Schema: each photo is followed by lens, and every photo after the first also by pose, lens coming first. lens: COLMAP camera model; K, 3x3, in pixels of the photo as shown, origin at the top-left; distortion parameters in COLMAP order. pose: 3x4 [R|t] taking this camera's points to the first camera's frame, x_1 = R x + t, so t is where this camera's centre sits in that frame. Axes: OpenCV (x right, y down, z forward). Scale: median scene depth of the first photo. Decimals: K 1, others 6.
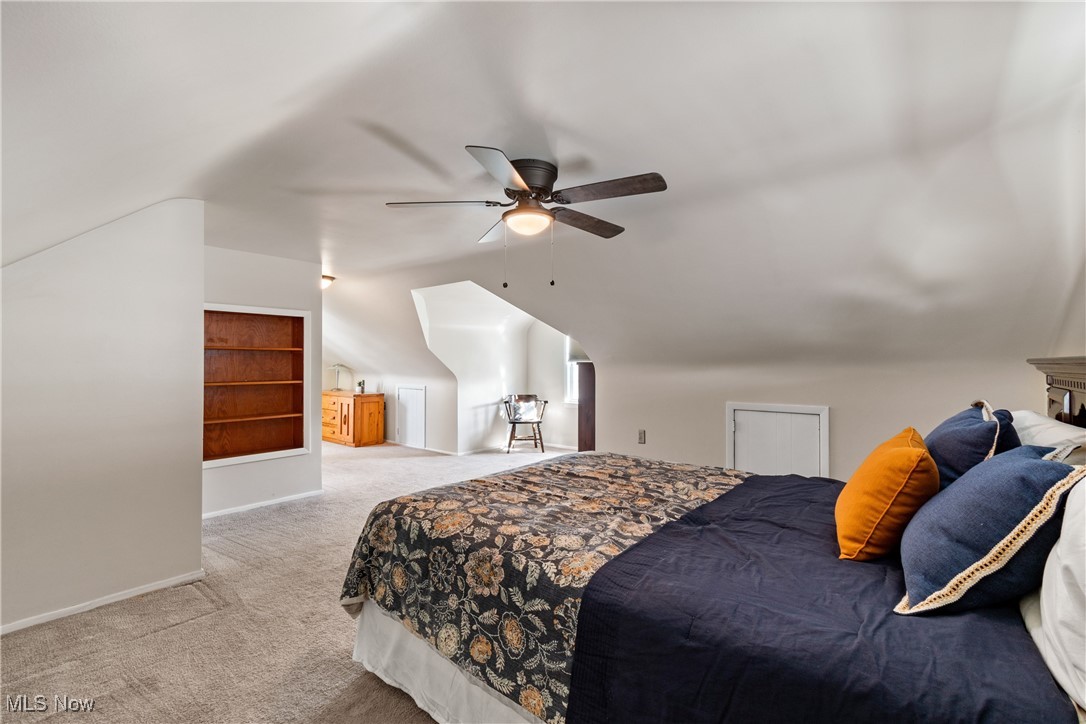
lens RADIAL K [[472.6, 0, 543.0], [0, 472.6, 362.0], [0, 0, 1]] dist [-0.001193, -0.000192]
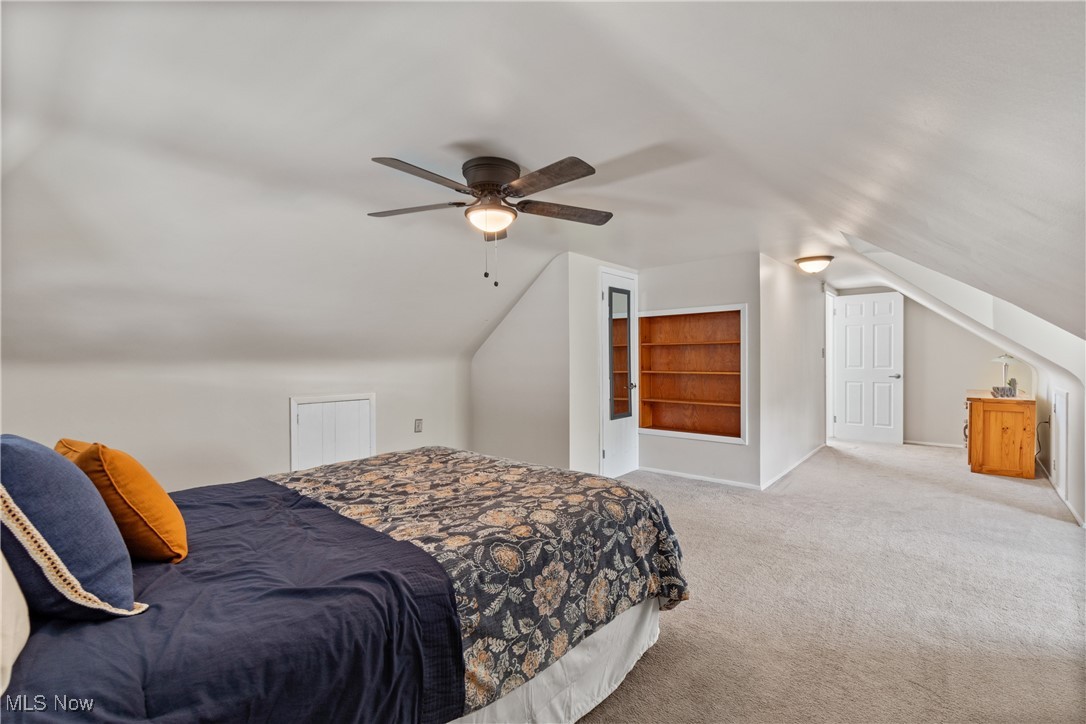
lens RADIAL K [[472.6, 0, 543.0], [0, 472.6, 362.0], [0, 0, 1]] dist [-0.001193, -0.000192]
pose [[0.033713, 0.014303, -0.999329, 0.502044], [0.004045, 0.999887, 0.014447, 0.000413], [0.999423, -0.004530, 0.033651, 0.543884]]
